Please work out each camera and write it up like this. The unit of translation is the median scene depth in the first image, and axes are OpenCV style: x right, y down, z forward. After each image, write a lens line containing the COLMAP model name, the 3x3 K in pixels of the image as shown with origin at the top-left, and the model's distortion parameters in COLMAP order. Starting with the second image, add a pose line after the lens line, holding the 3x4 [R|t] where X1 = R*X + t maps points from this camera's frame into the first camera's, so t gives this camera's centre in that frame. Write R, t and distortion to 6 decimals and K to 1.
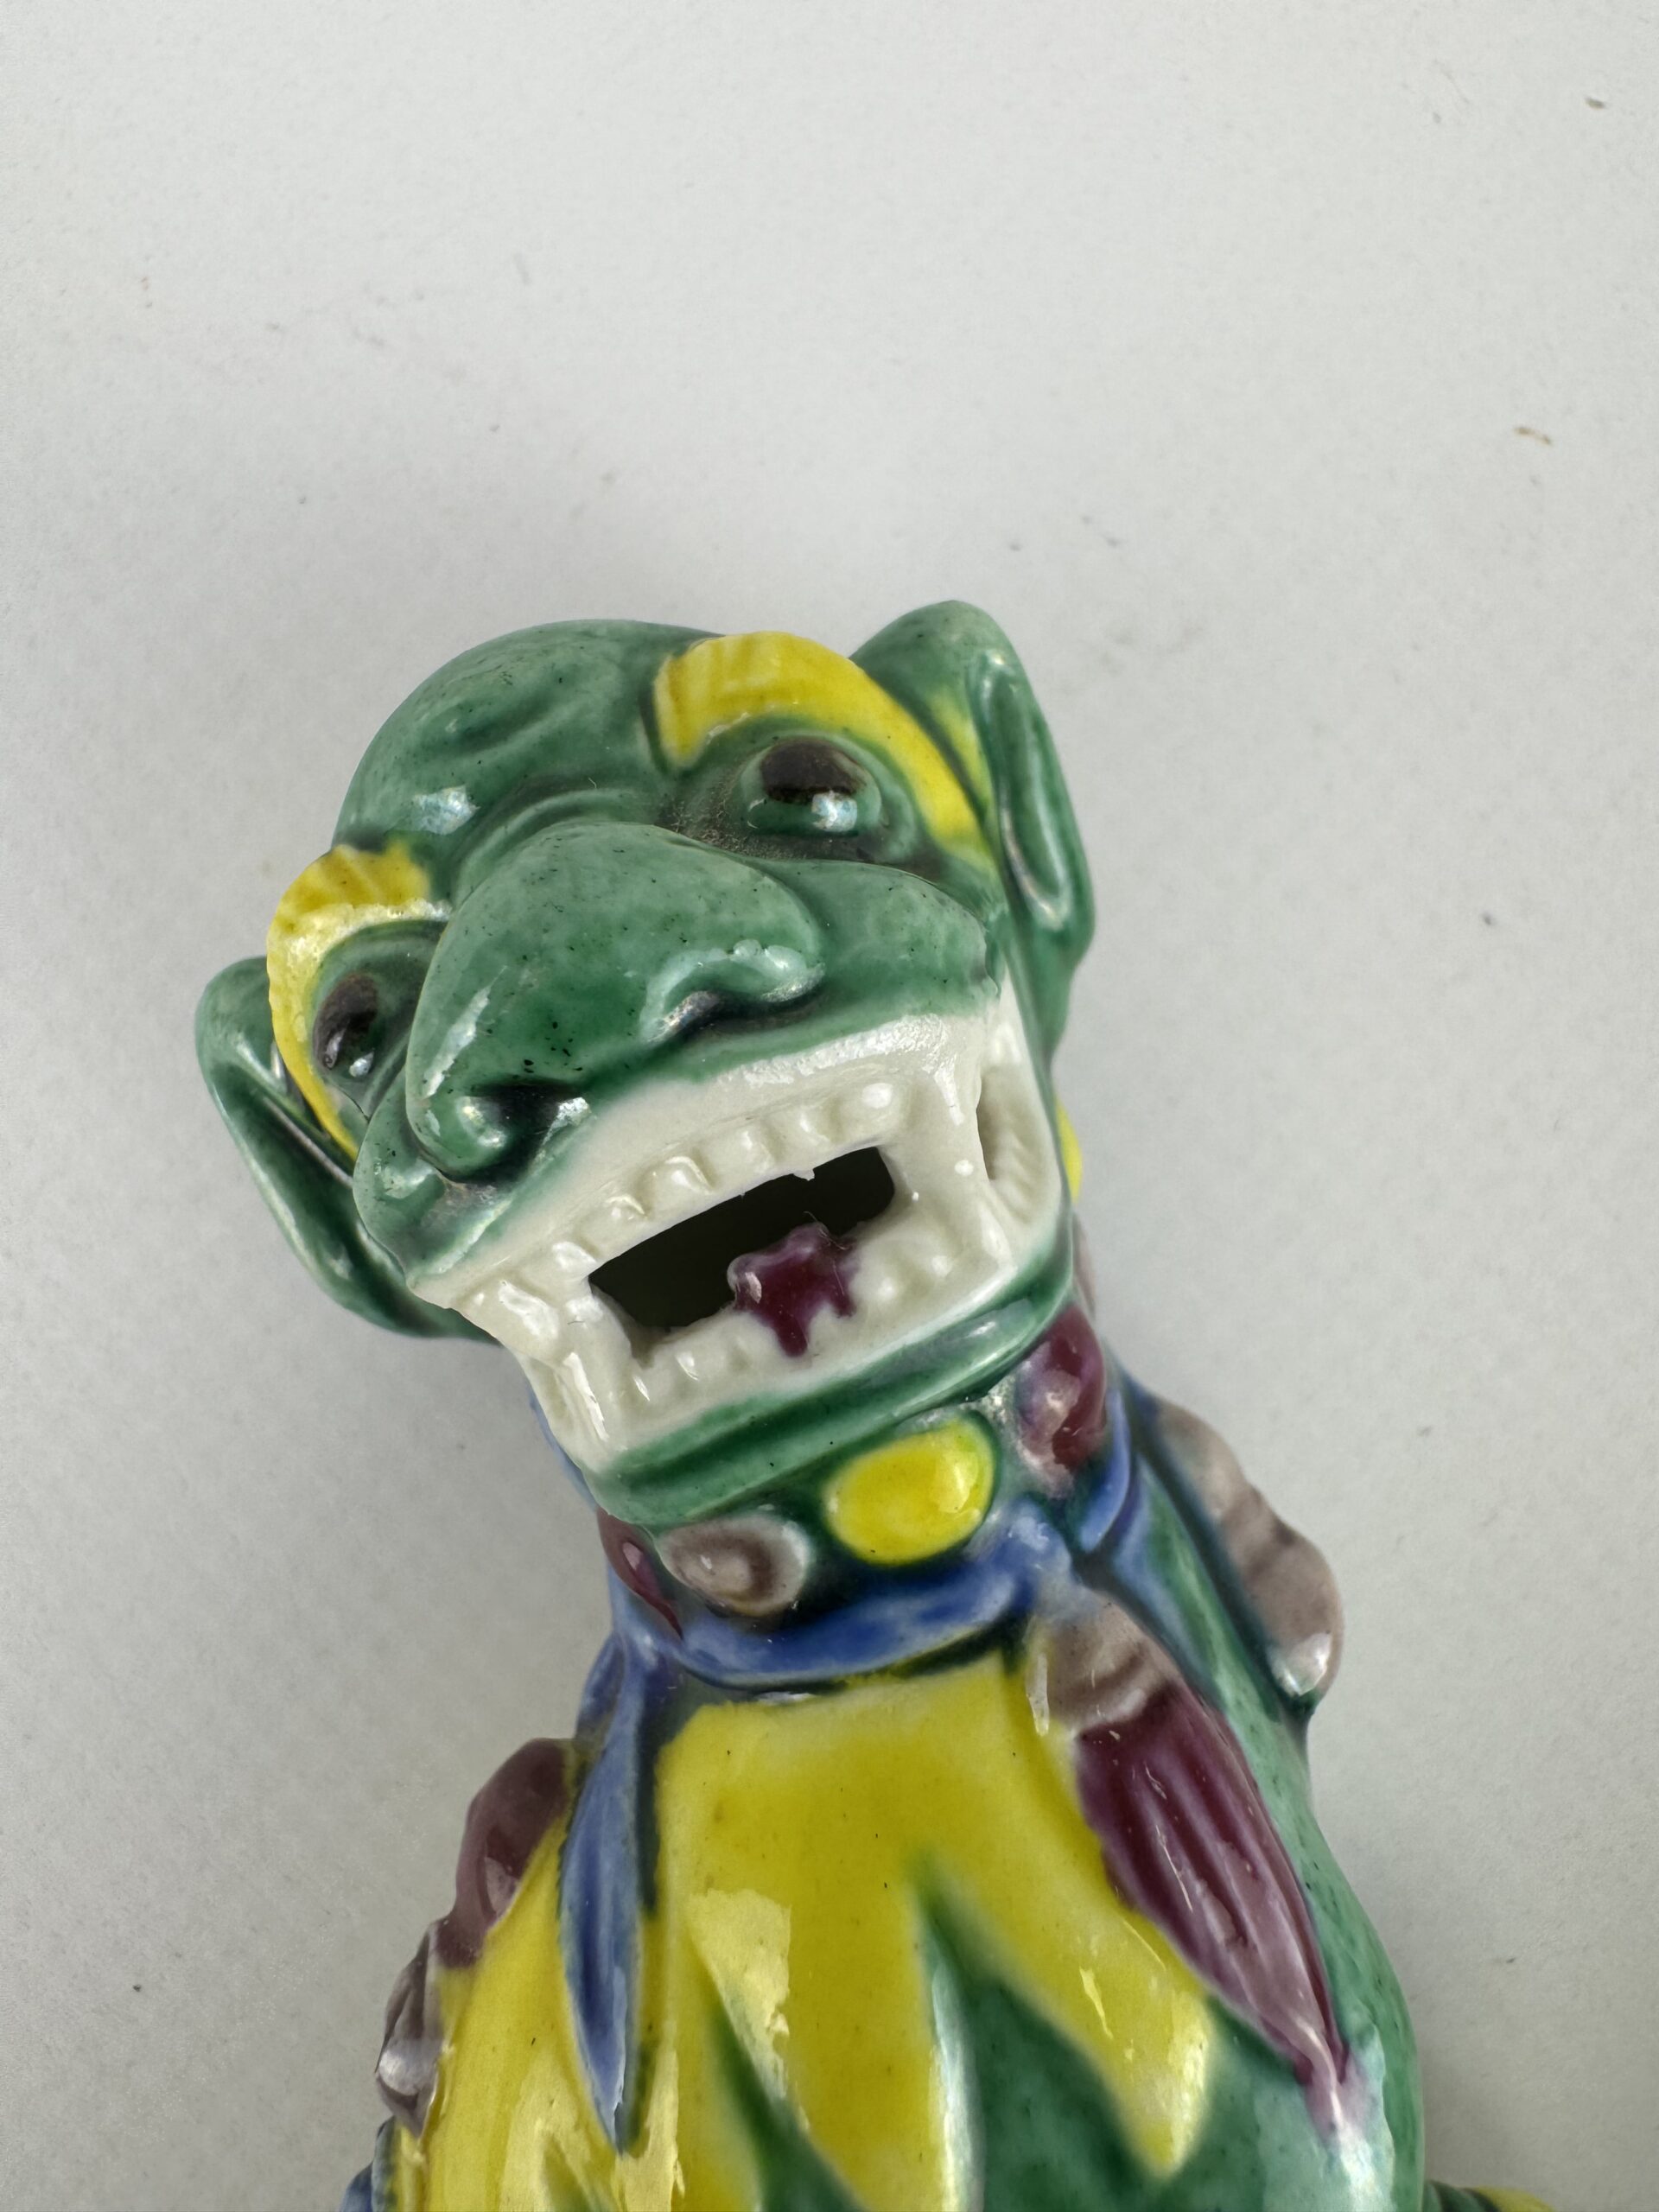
lens RADIAL K [[1551.3, 0, 834.4], [0, 1551.3, 1022.6], [0, 0, 1]] dist [0.008201, -0.000950]
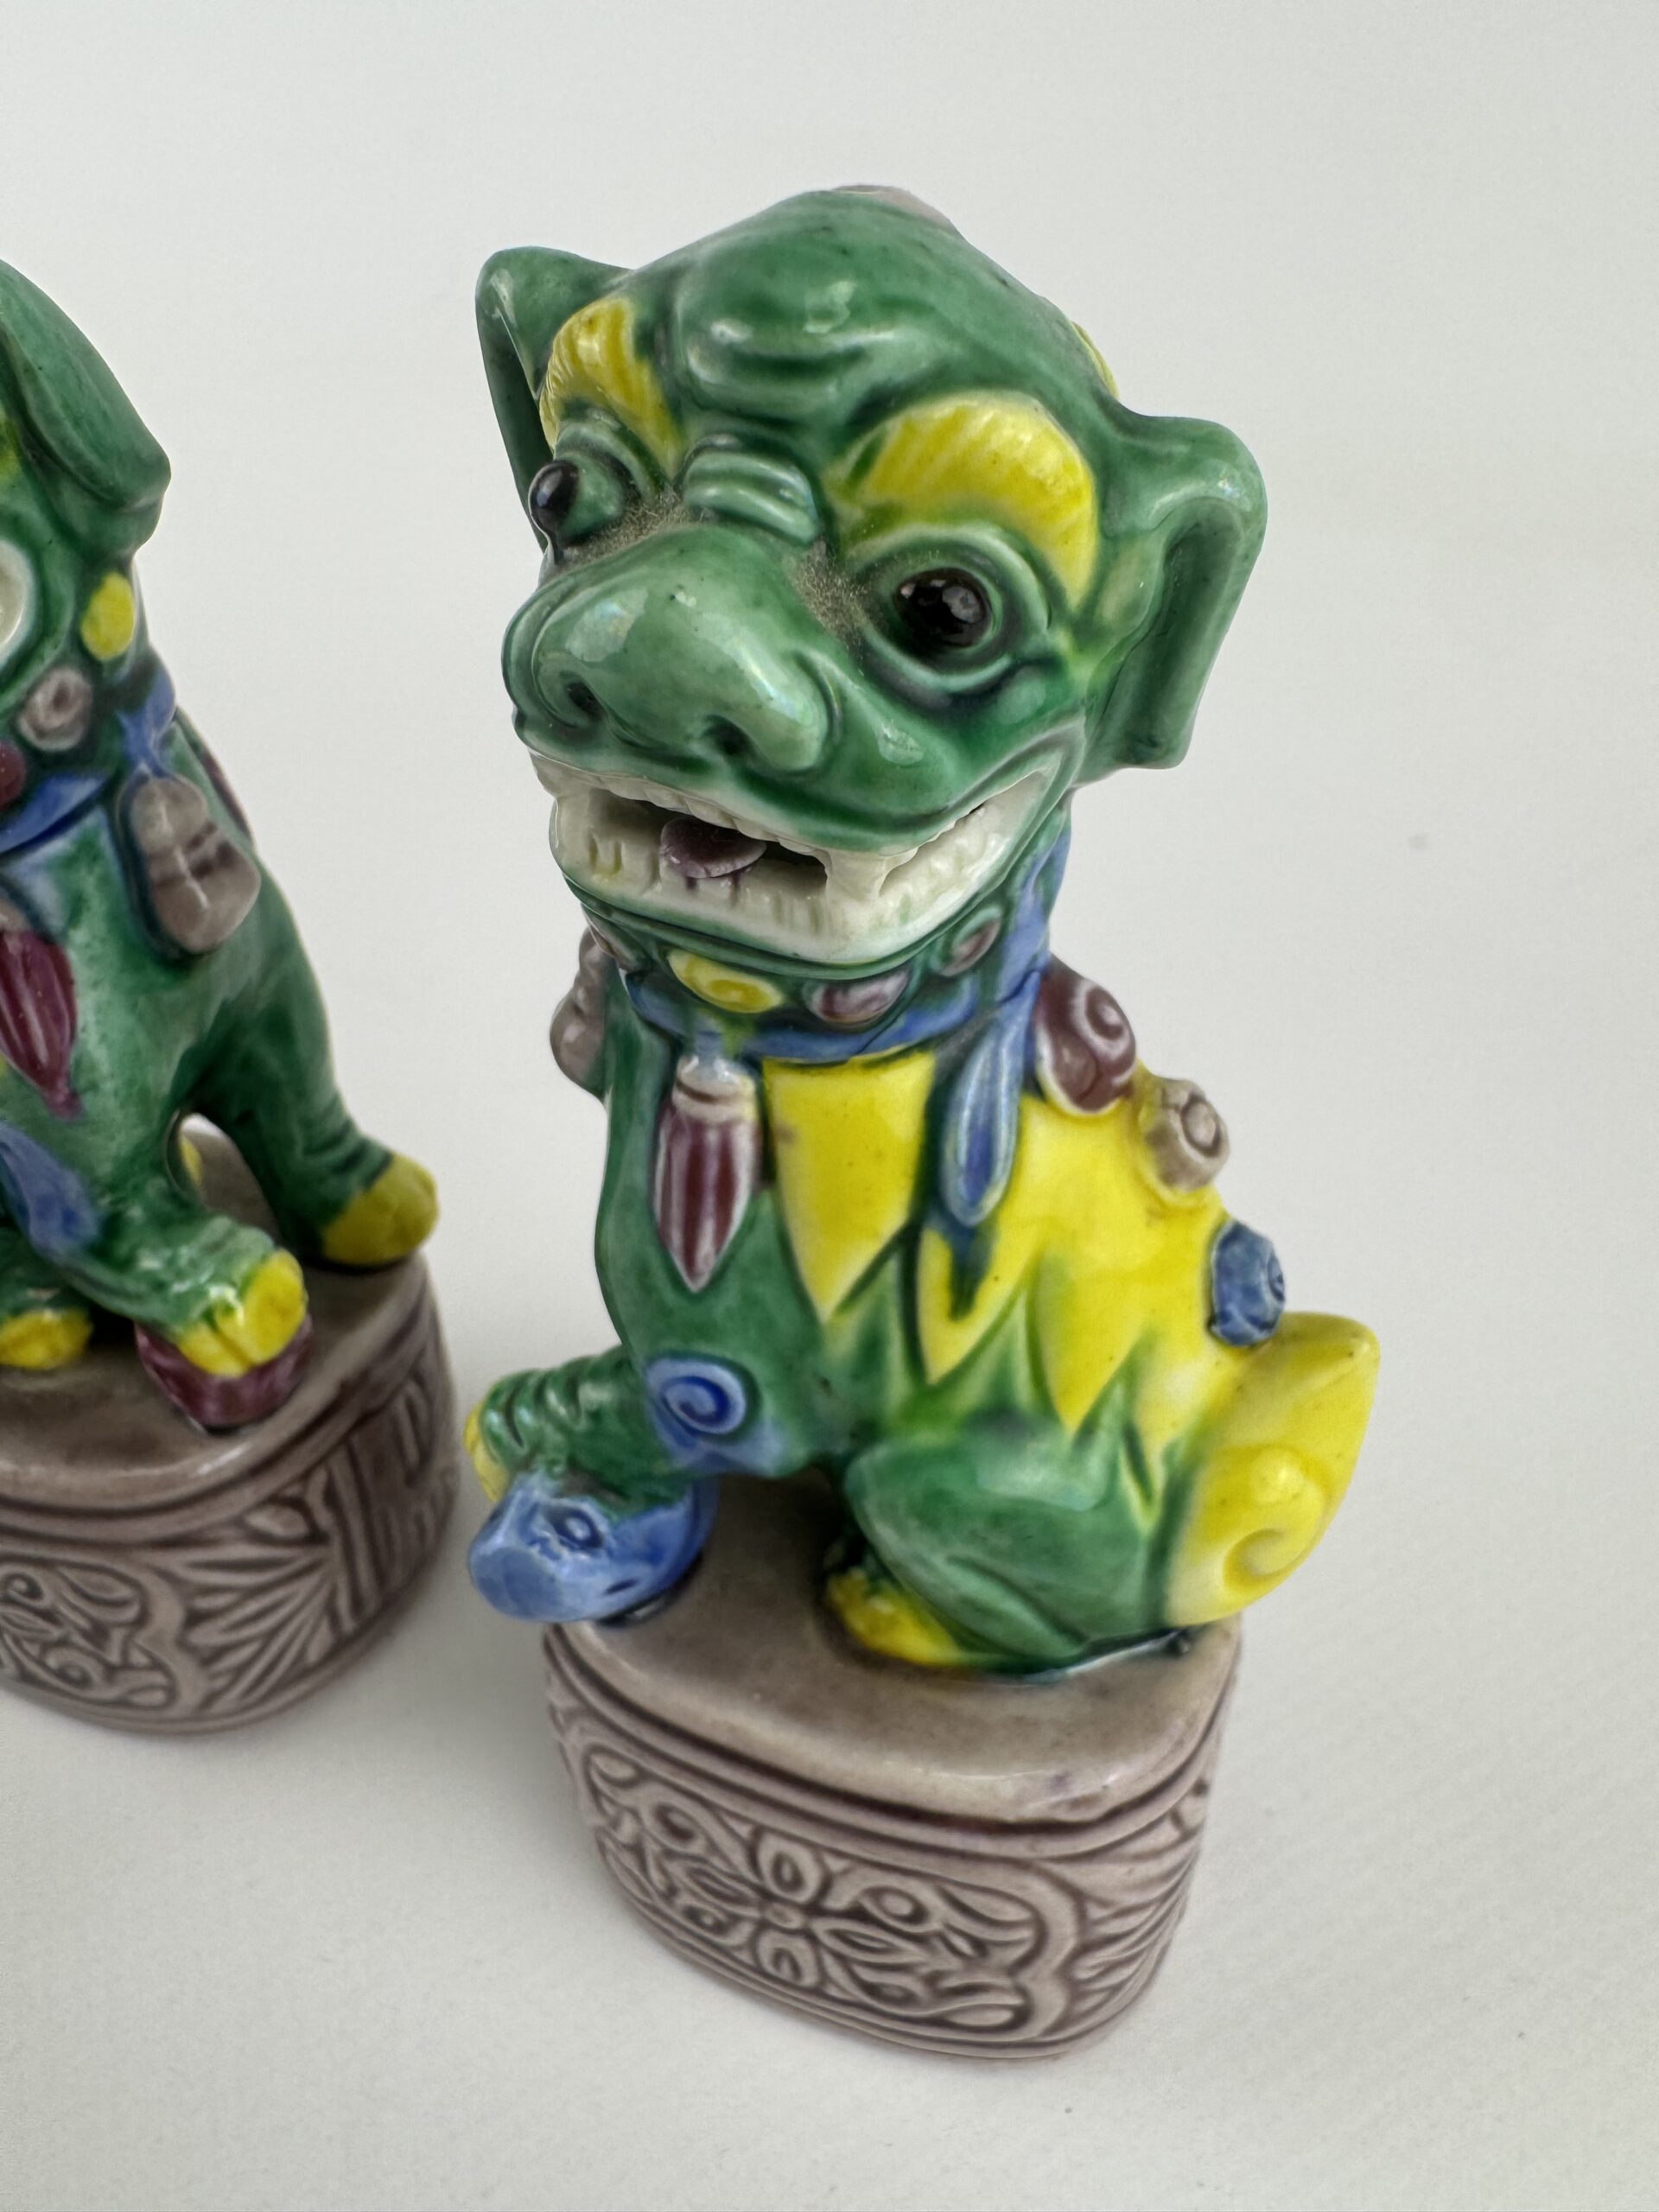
lens RADIAL K [[1551.3, 0, 834.4], [0, 1551.3, 1022.6], [0, 0, 1]] dist [0.008201, -0.000950]
pose [[0.907184, 0.417264, -0.053917, 1.318727], [-0.280743, 0.695795, 0.661099, -1.082795], [0.313368, -0.584602, 0.748359, -0.203144]]
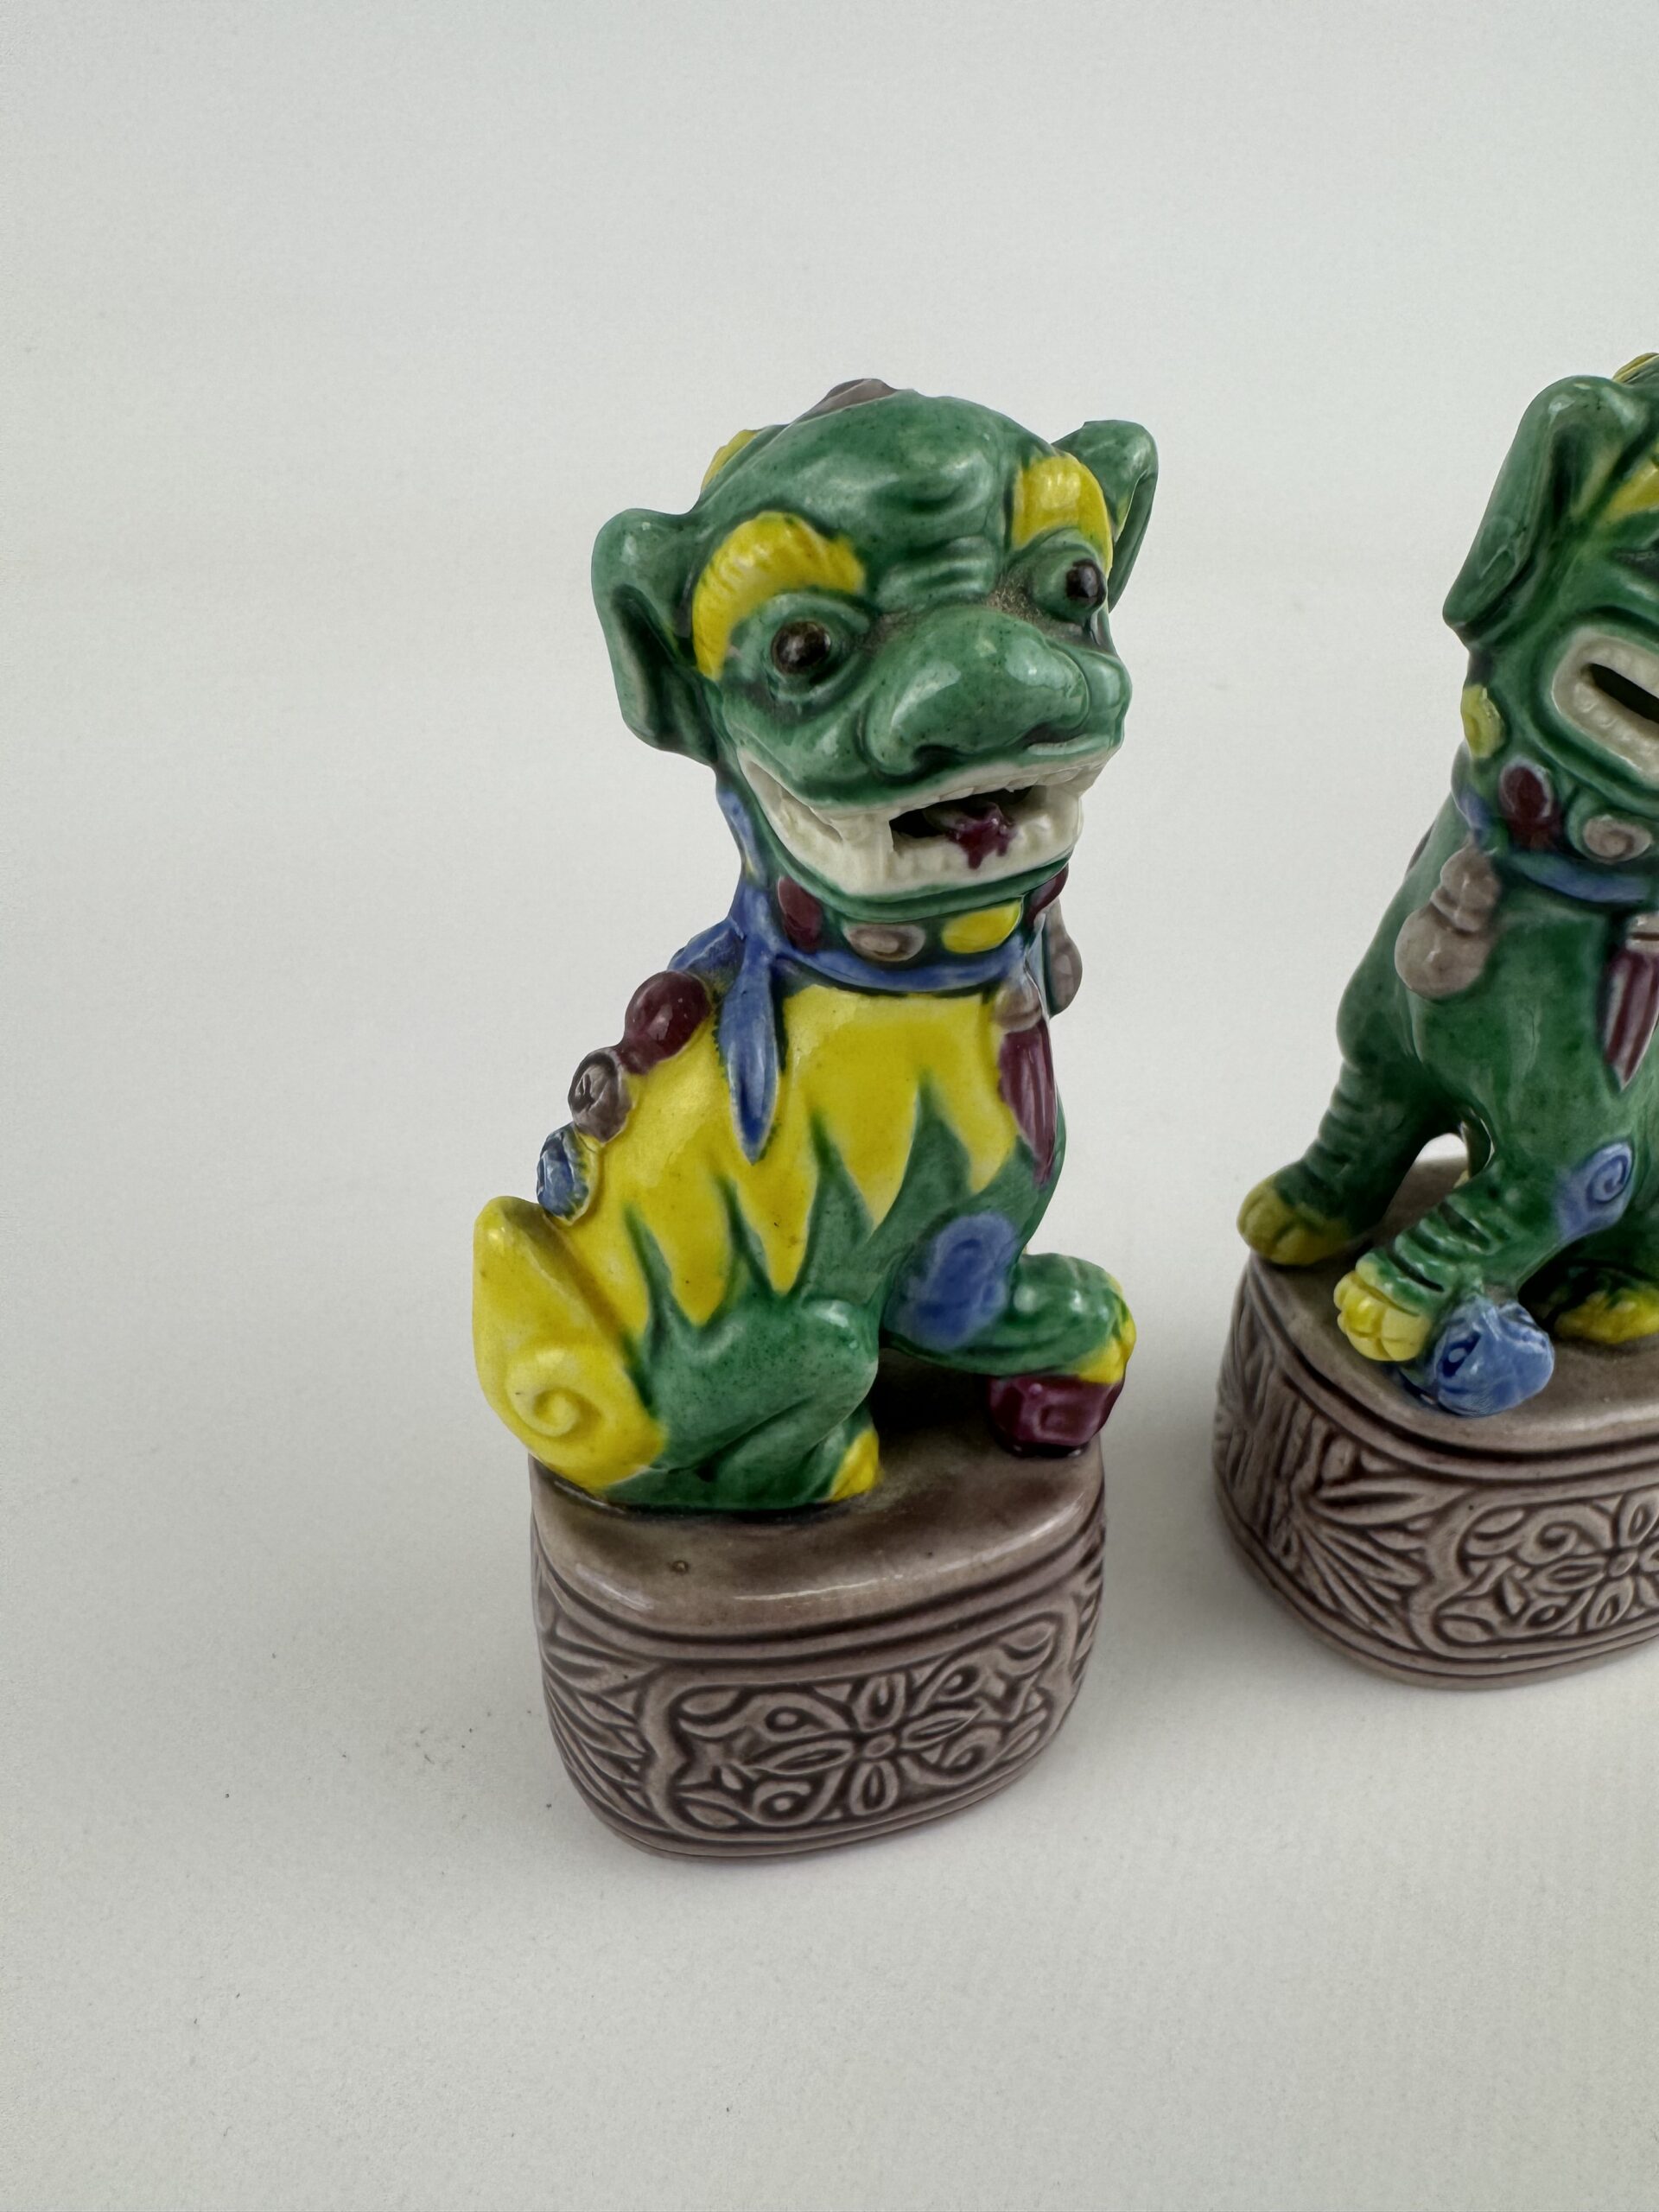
lens RADIAL K [[1551.3, 0, 834.4], [0, 1551.3, 1022.6], [0, 0, 1]] dist [0.008201, -0.000950]
pose [[0.897400, 0.127264, 0.422465, -0.964284], [-0.331274, 0.826780, 0.454633, -0.456458], [-0.291427, -0.547940, 0.784112, -0.619106]]
